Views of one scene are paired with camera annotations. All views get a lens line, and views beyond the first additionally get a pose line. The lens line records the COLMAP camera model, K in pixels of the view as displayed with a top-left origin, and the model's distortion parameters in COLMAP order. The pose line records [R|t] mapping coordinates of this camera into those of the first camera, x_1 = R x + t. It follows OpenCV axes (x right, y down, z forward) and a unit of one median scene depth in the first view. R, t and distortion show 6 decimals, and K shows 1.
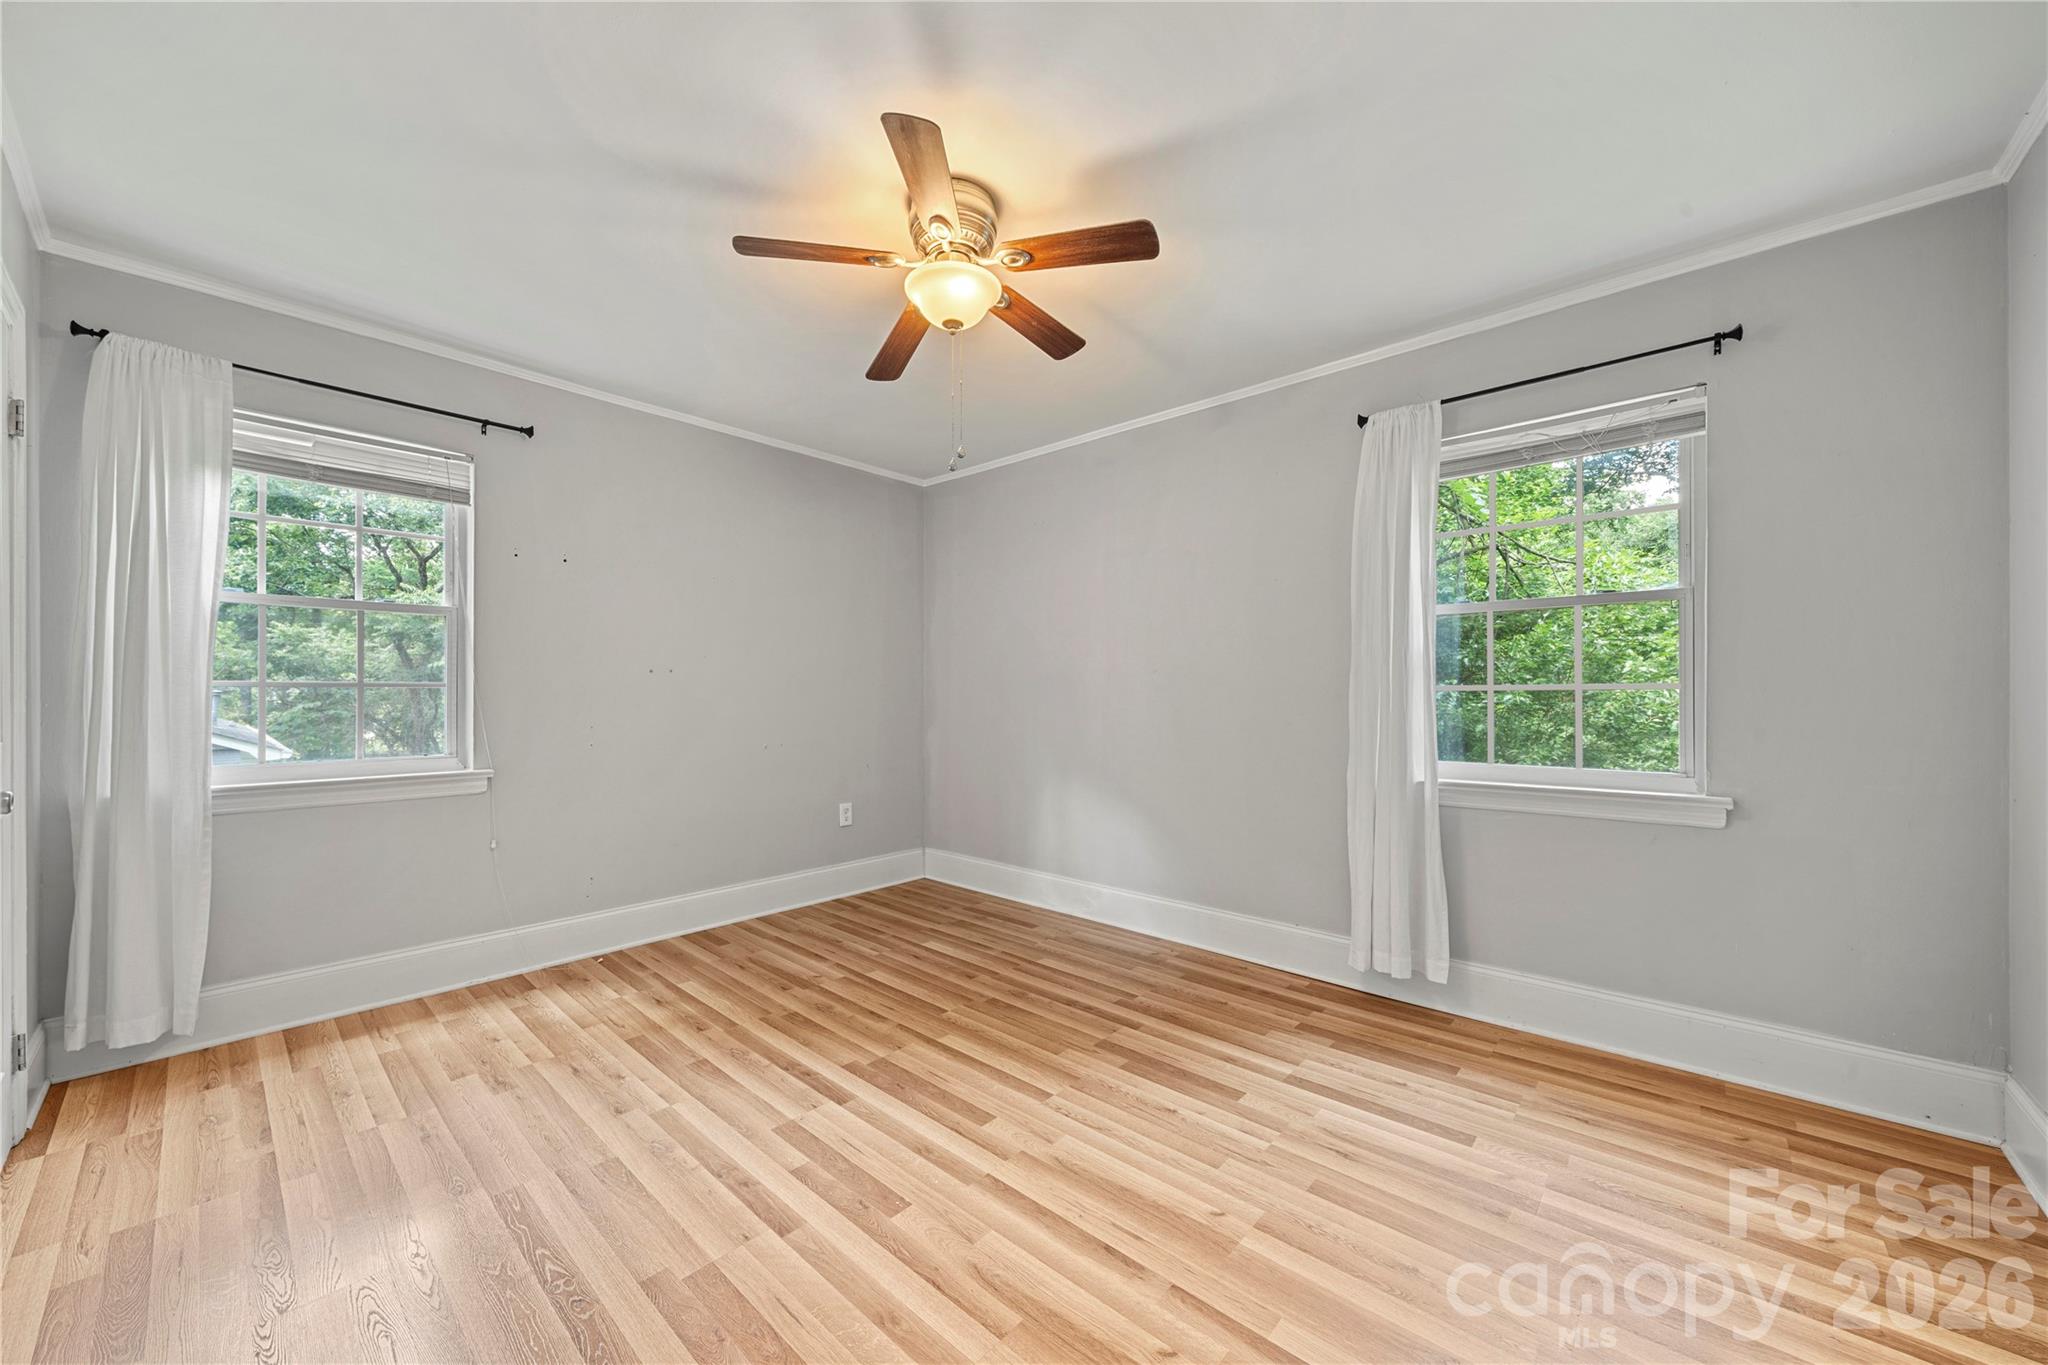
lens RADIAL K [[771.1, 0, 1026.8], [0, 771.1, 686.4], [0, 0, 1]] dist [-0.001714, -0.000676]
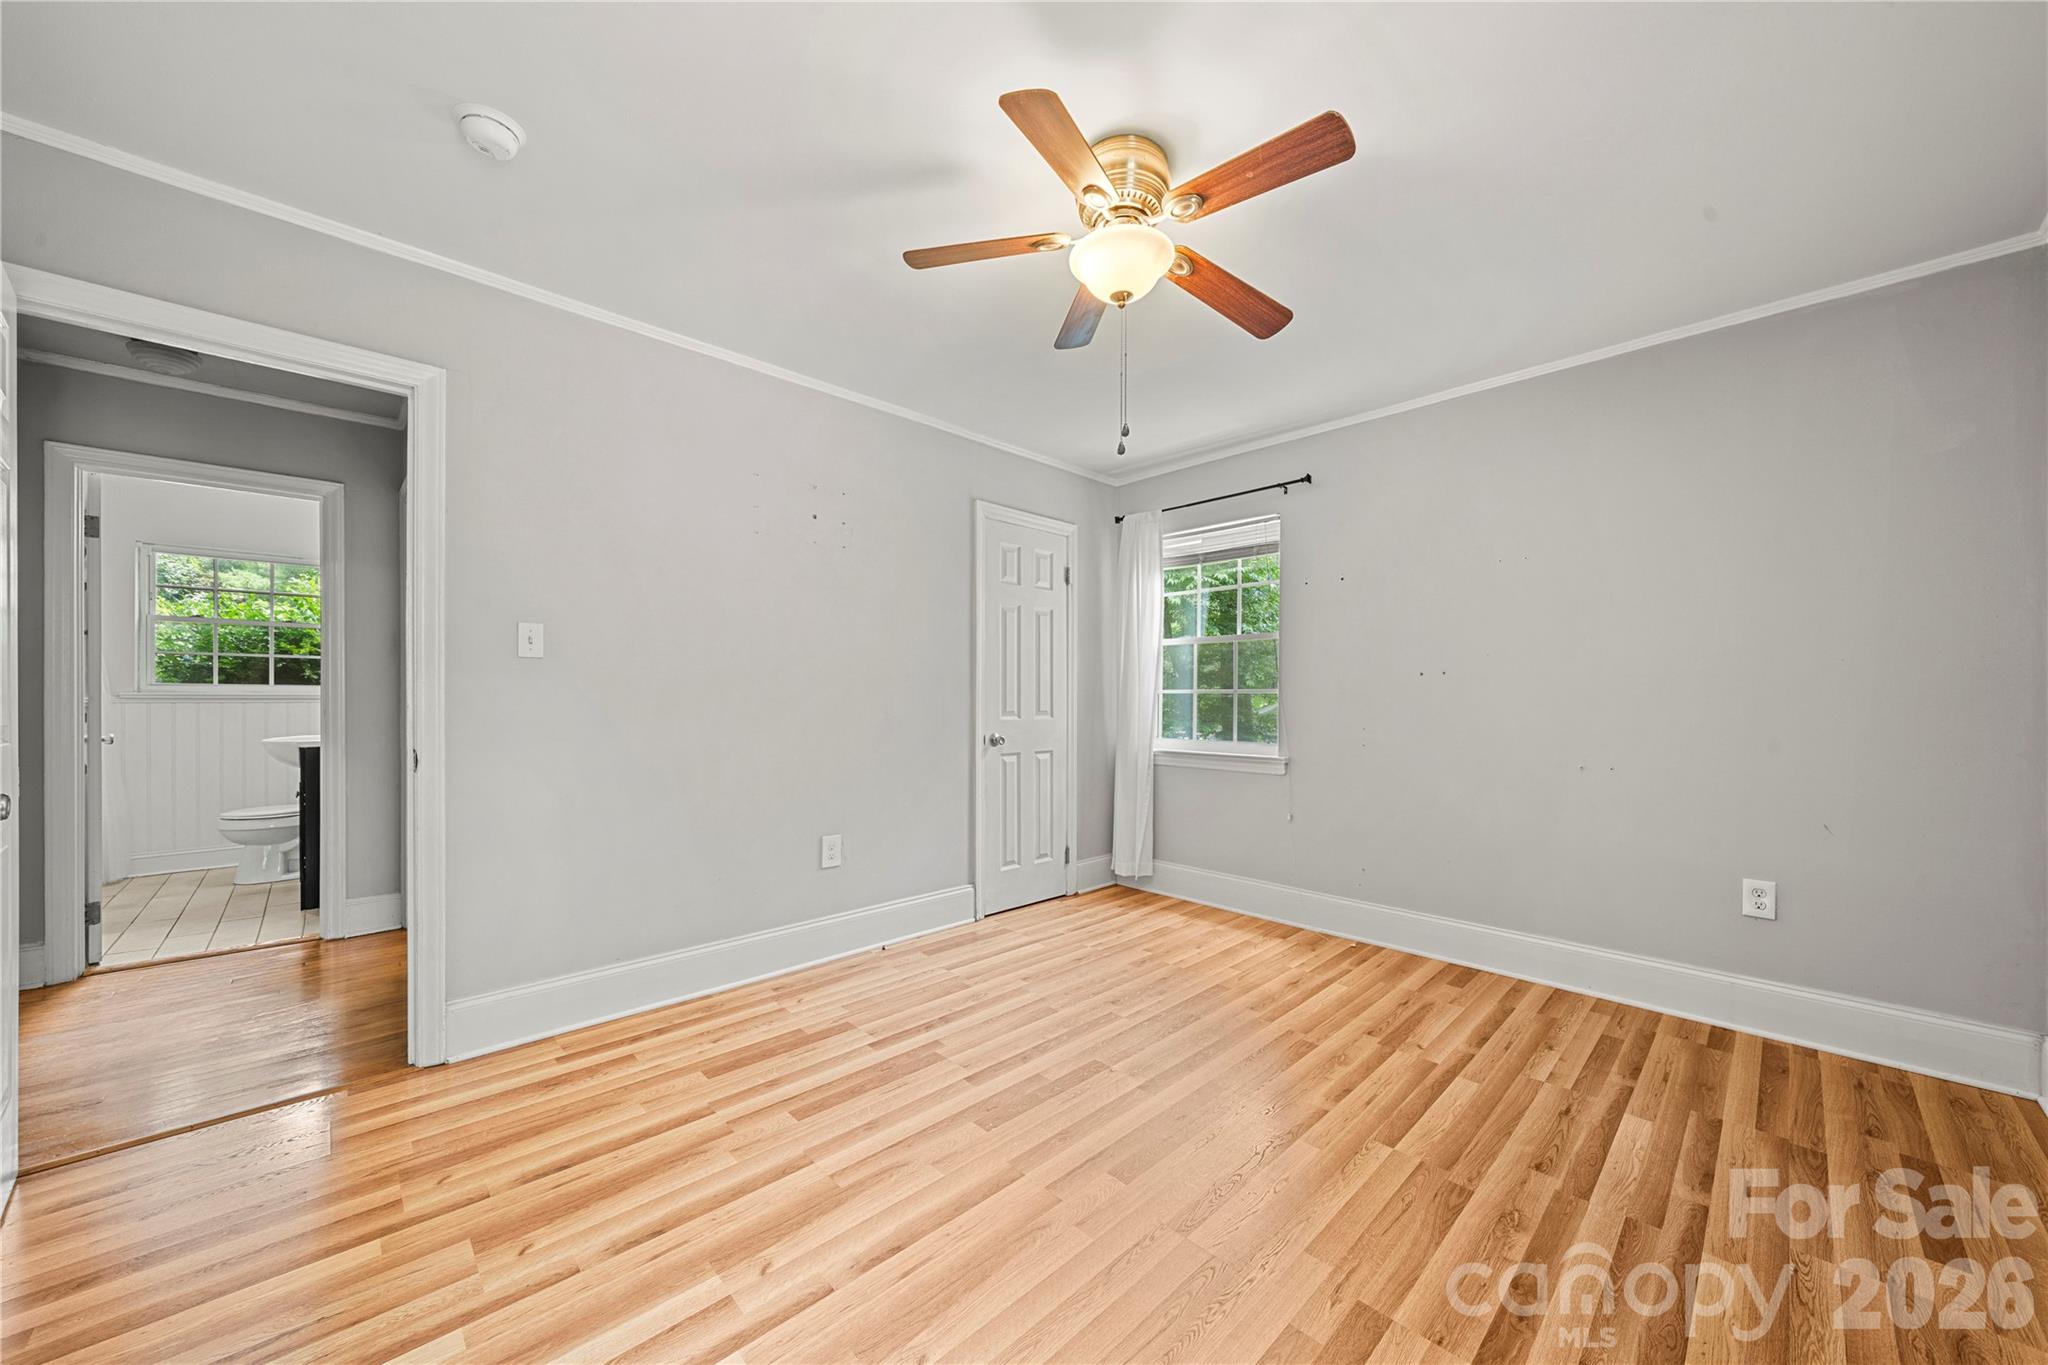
lens RADIAL K [[771.1, 0, 1031.4], [0, 771.1, 690.9], [0, 0, 1]] dist [-0.001714, -0.000676]
pose [[-0.108353, -0.008704, -0.994074, 0.619296], [0.007172, 0.999929, -0.009537, 0.008308], [0.994087, -0.008163, -0.108283, 0.732481]]
